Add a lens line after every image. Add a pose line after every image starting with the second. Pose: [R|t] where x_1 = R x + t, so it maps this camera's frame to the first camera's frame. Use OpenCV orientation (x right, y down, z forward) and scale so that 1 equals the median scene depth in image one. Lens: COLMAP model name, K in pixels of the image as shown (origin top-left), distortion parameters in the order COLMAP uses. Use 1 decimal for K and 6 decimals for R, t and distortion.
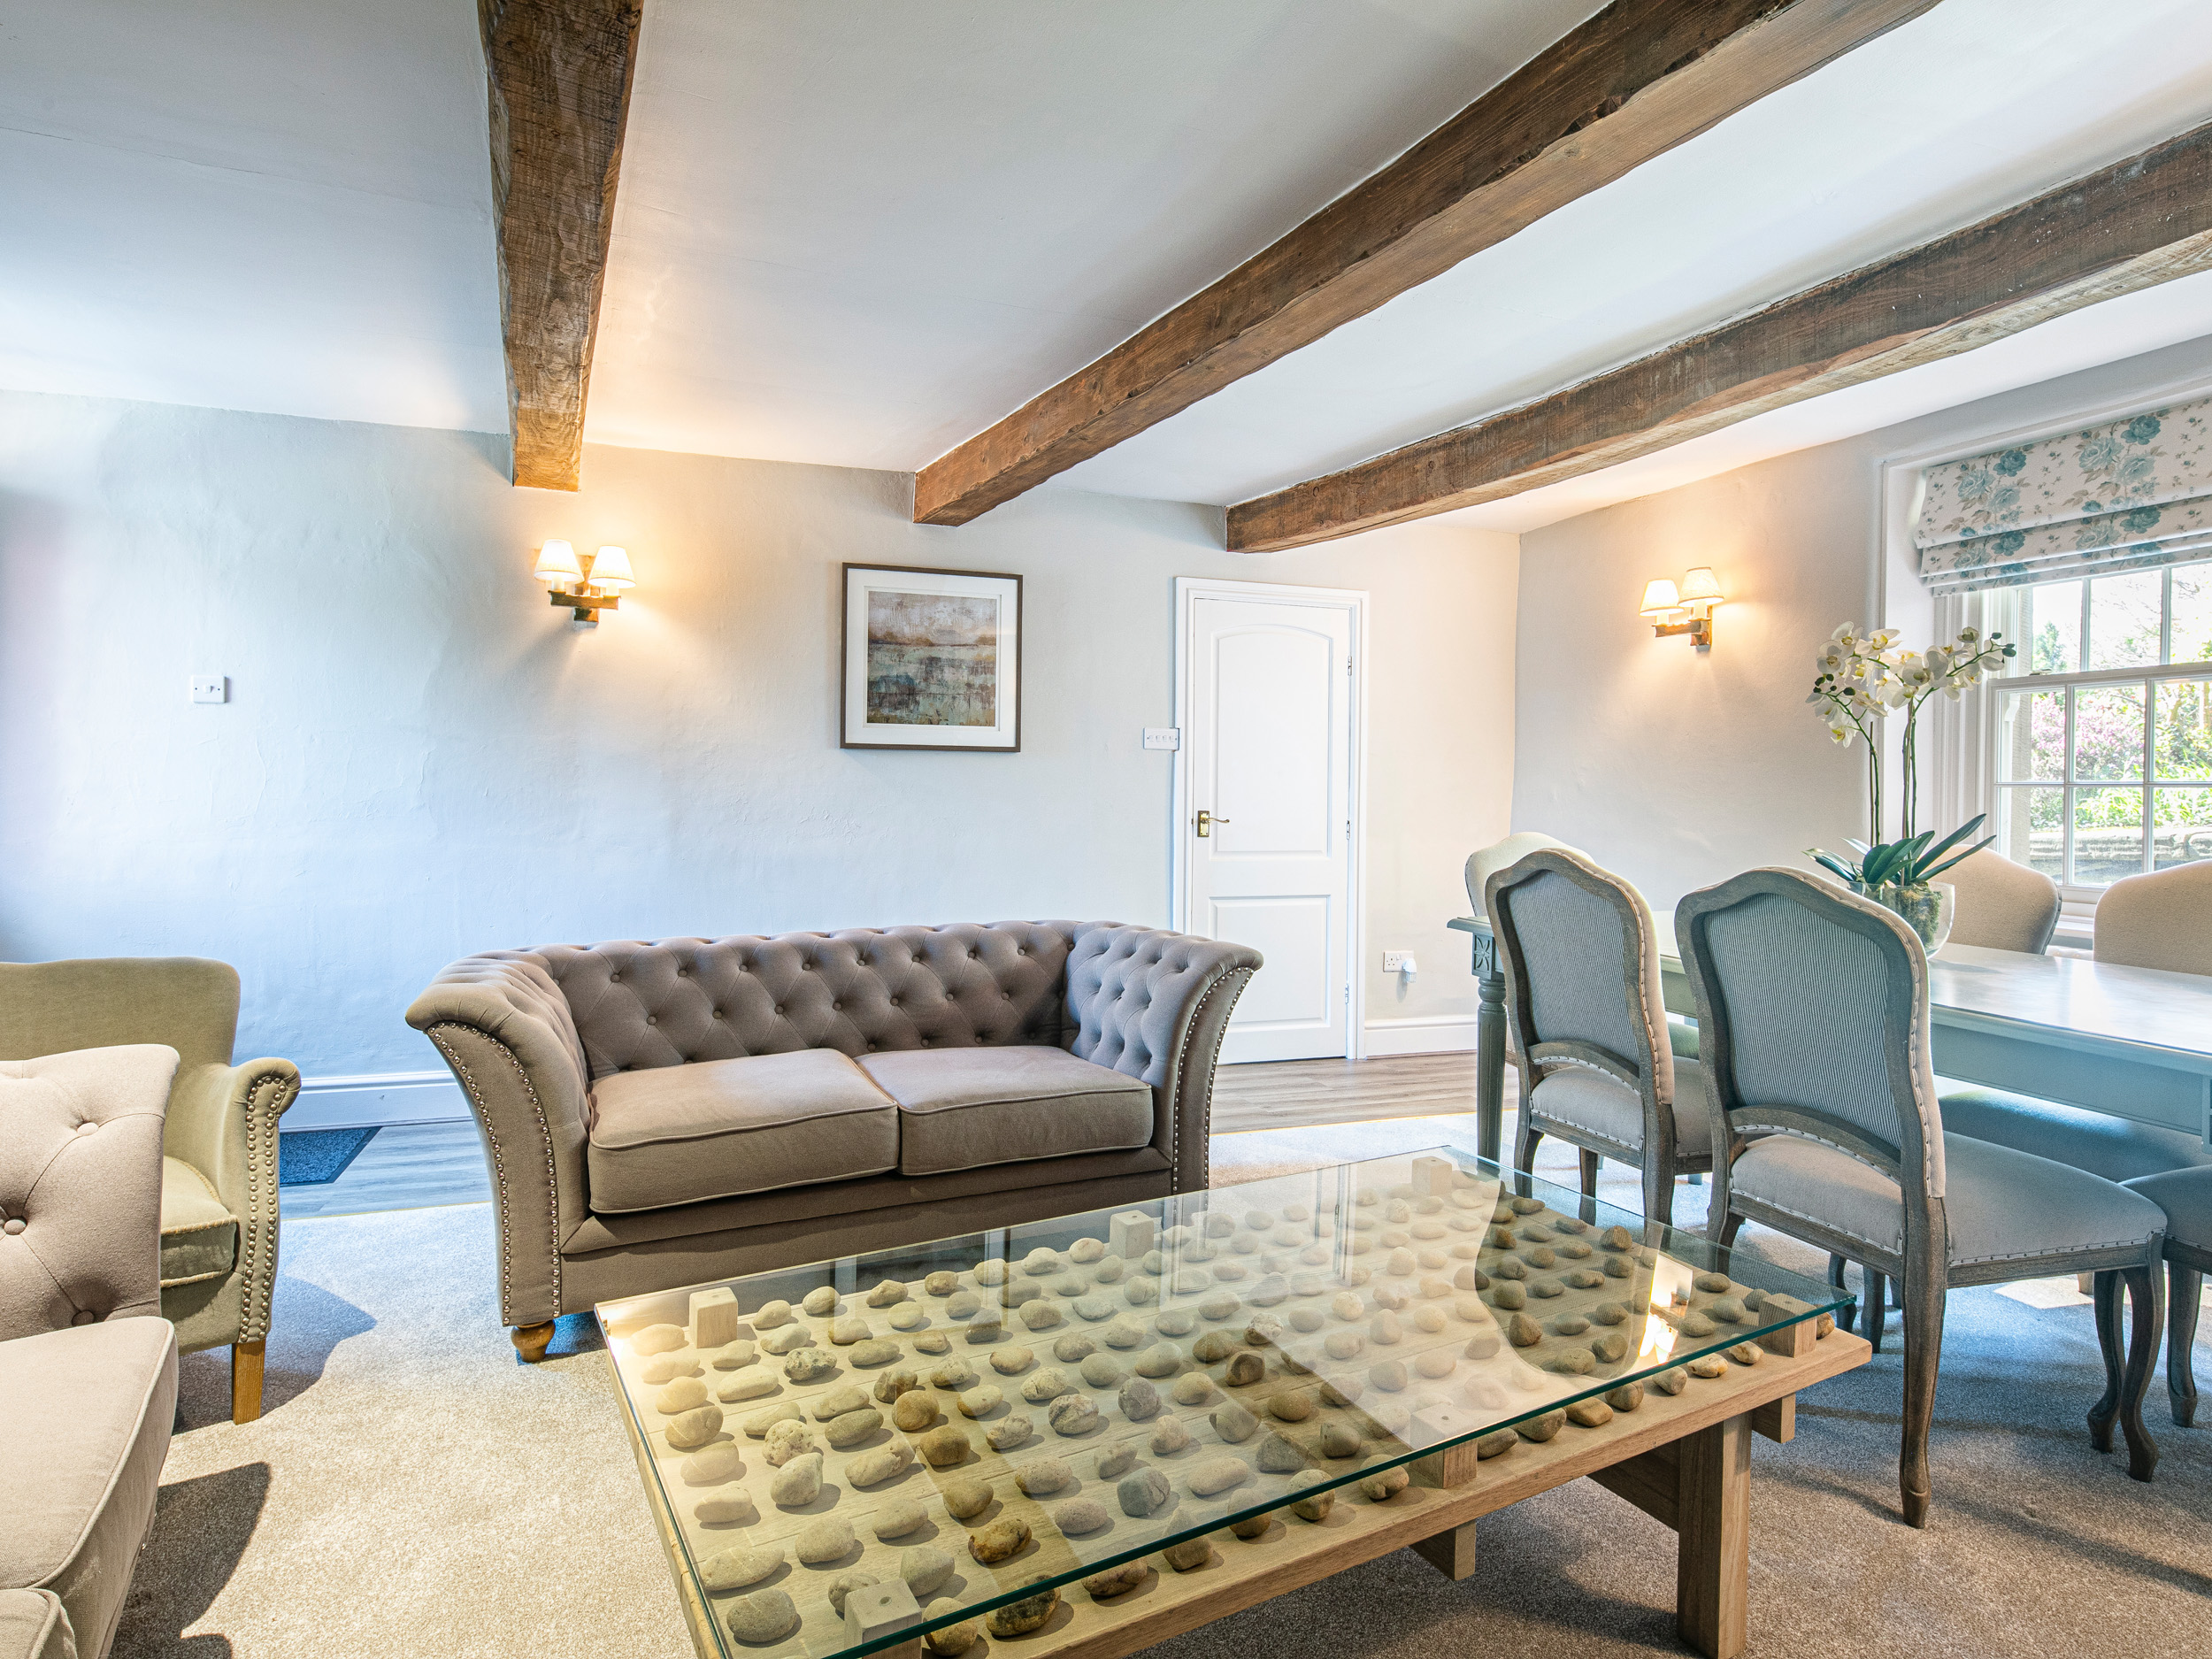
lens RADIAL K [[1217.5, 0, 1106.9], [0, 1217.5, 790.5], [0, 0, 1]] dist [0.003866, -0.002777]
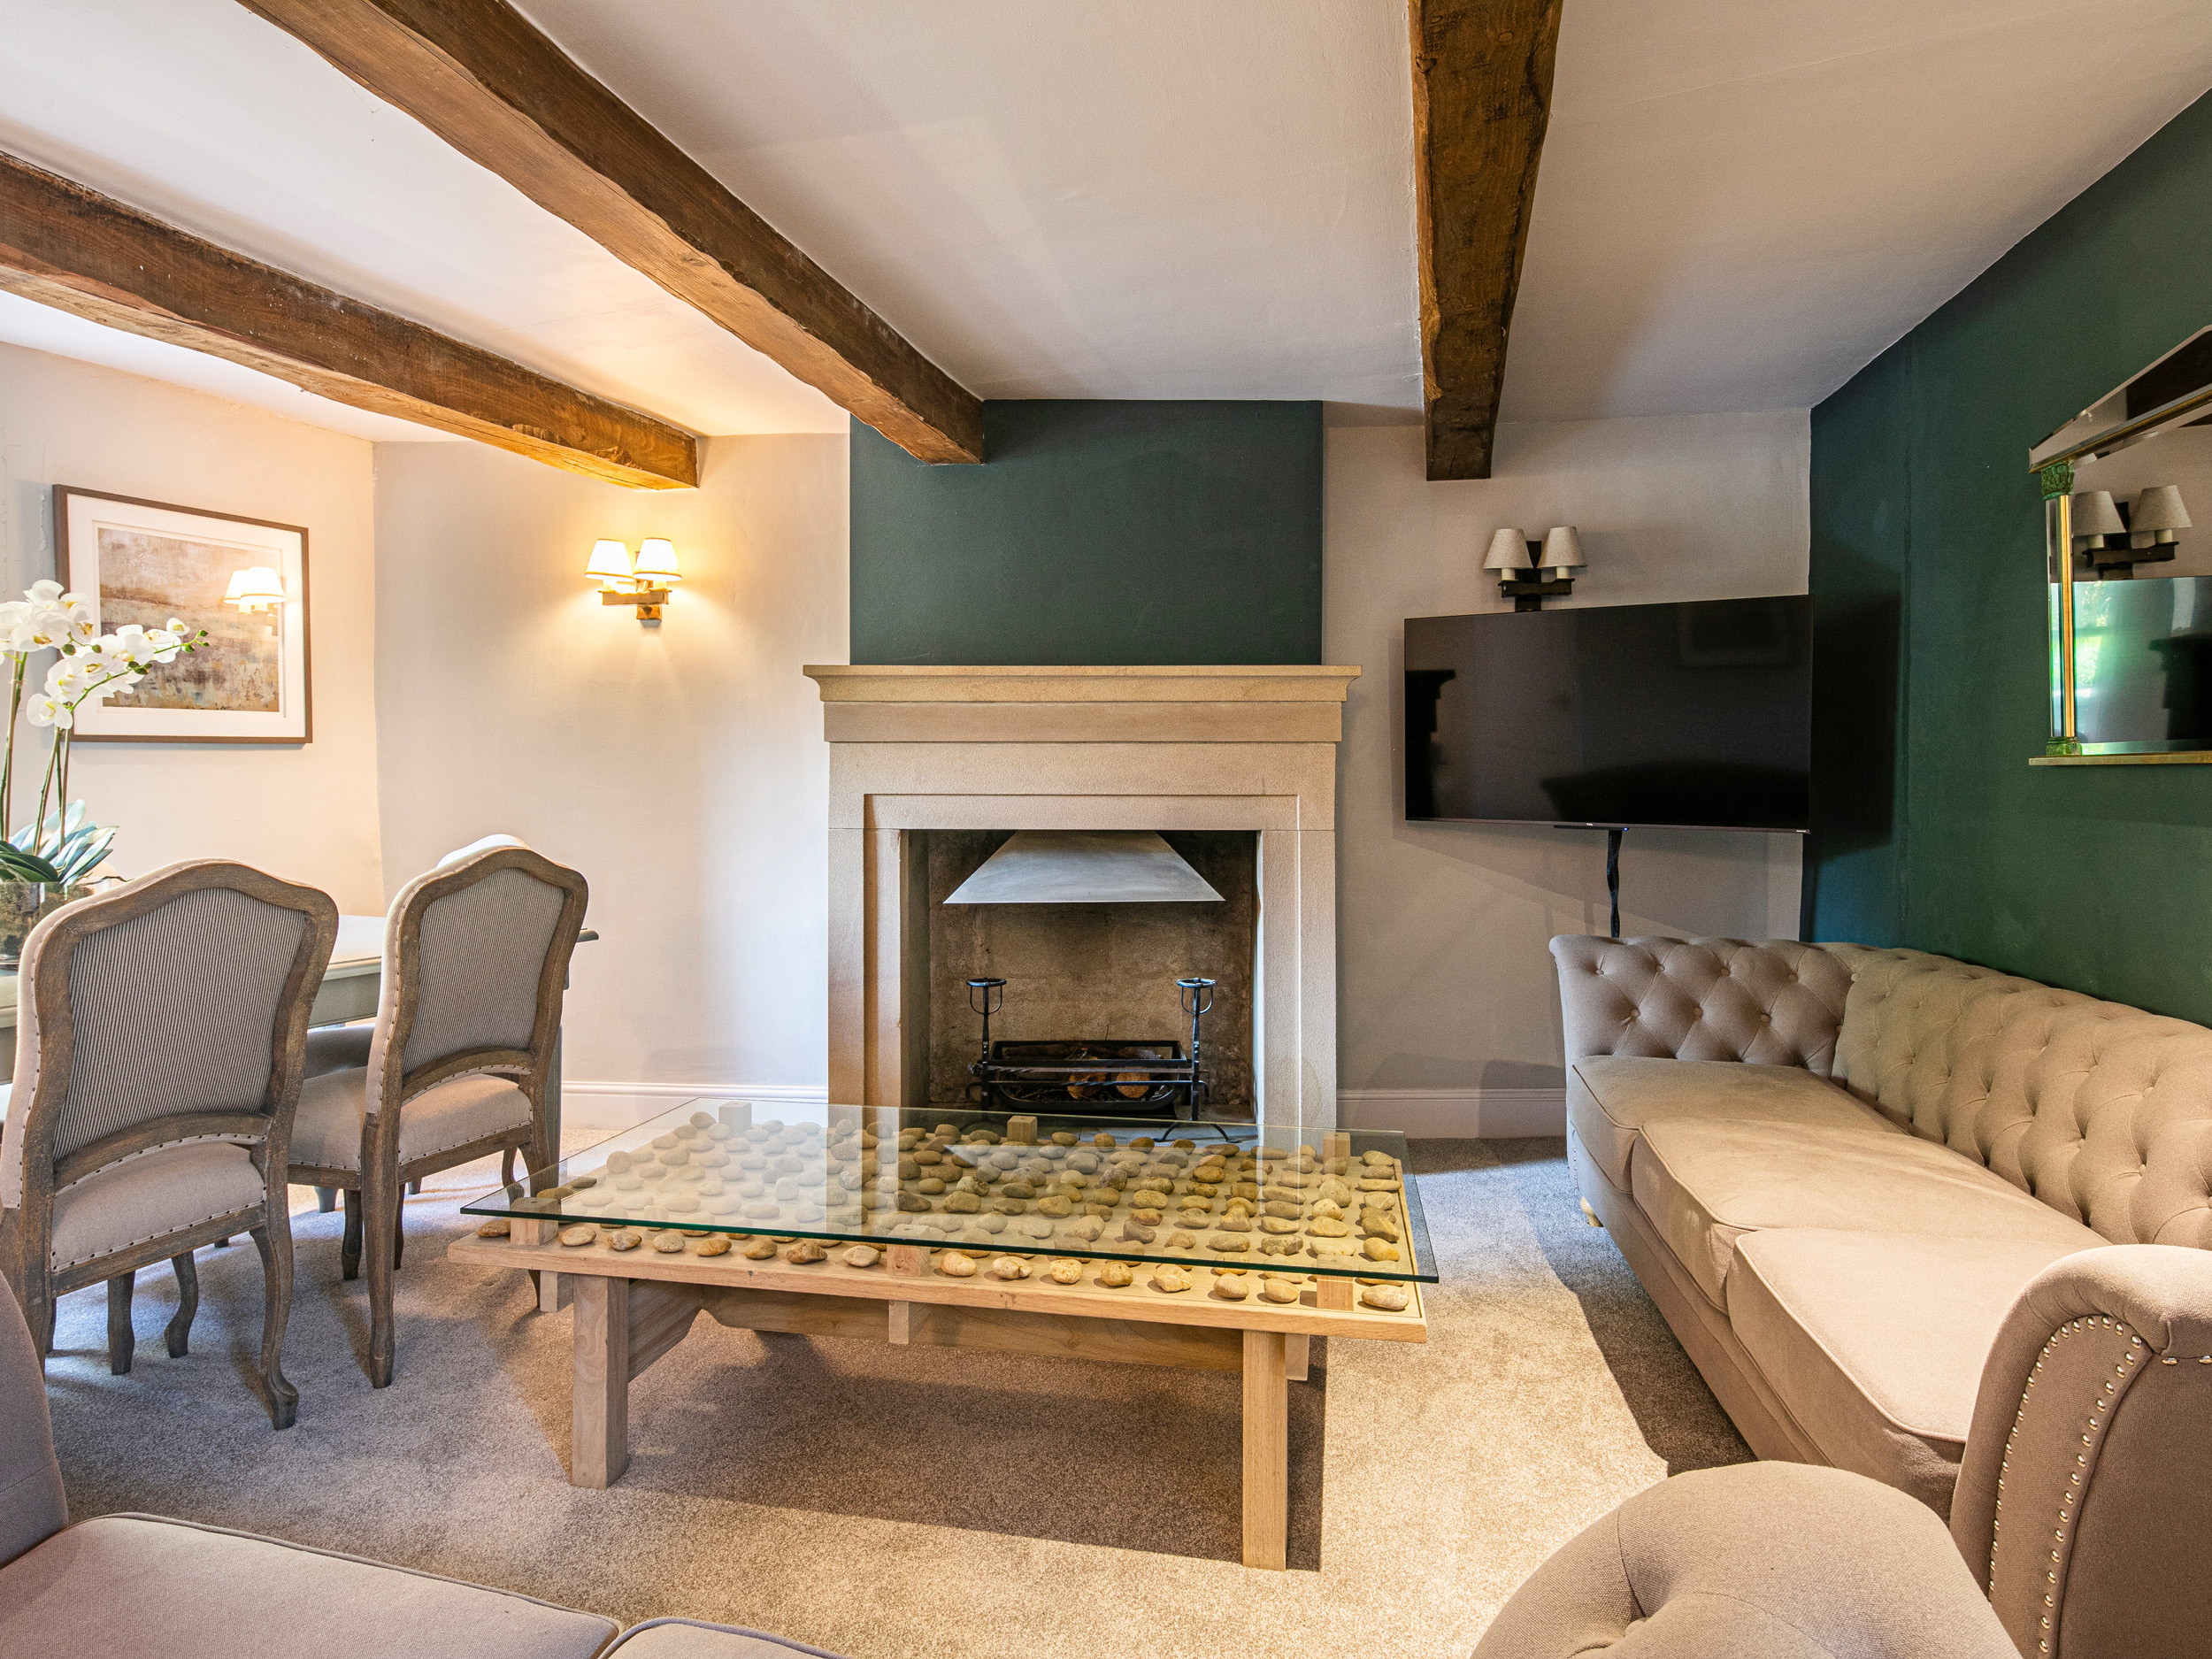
lens RADIAL K [[1217.5, 0, 1106.9], [0, 1217.5, 790.5], [0, 0, 1]] dist [0.003866, -0.002777]
pose [[-0.762610, -0.017318, 0.646626, -0.366004], [-0.011846, 0.999848, 0.012807, -0.007556], [-0.646750, 0.002107, -0.762699, 0.831836]]
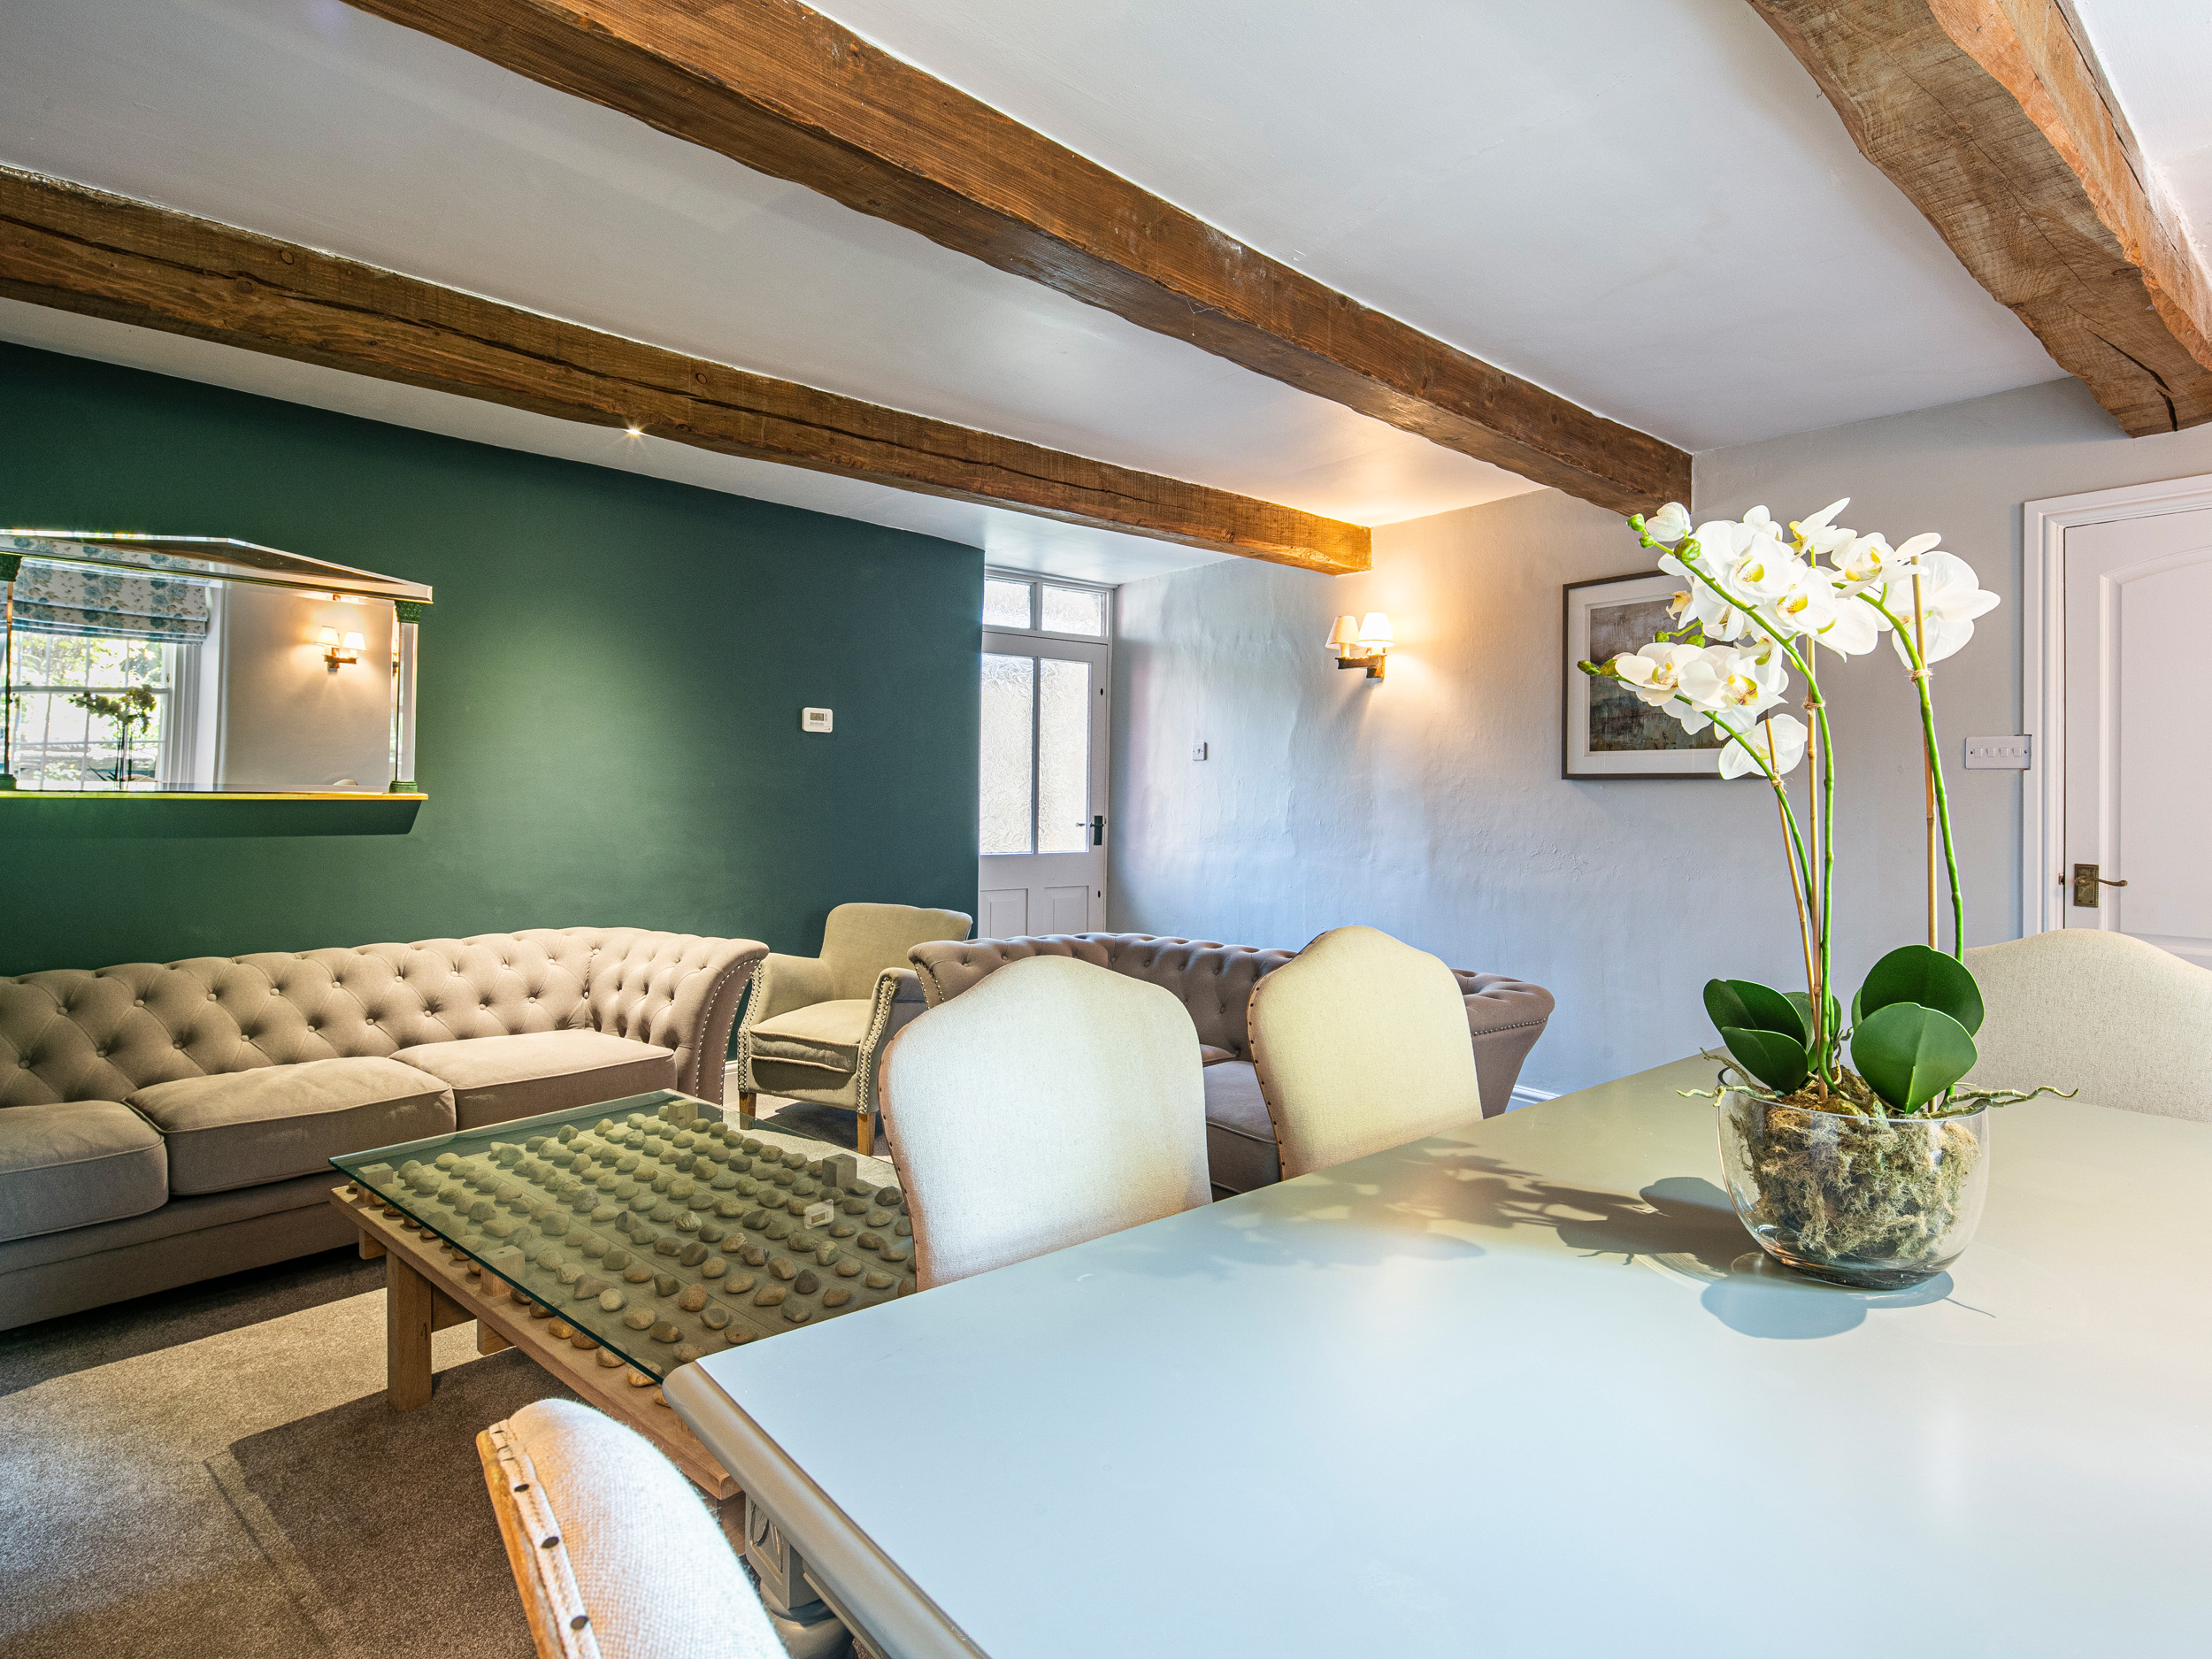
lens RADIAL K [[1217.5, 0, 1106.9], [0, 1217.5, 790.5], [0, 0, 1]] dist [0.003866, -0.002777]
pose [[0.311761, -0.011716, -0.950088, 0.687230], [-0.003622, 0.999902, -0.013519, -0.014175], [0.950154, 0.007656, 0.311688, 0.433382]]
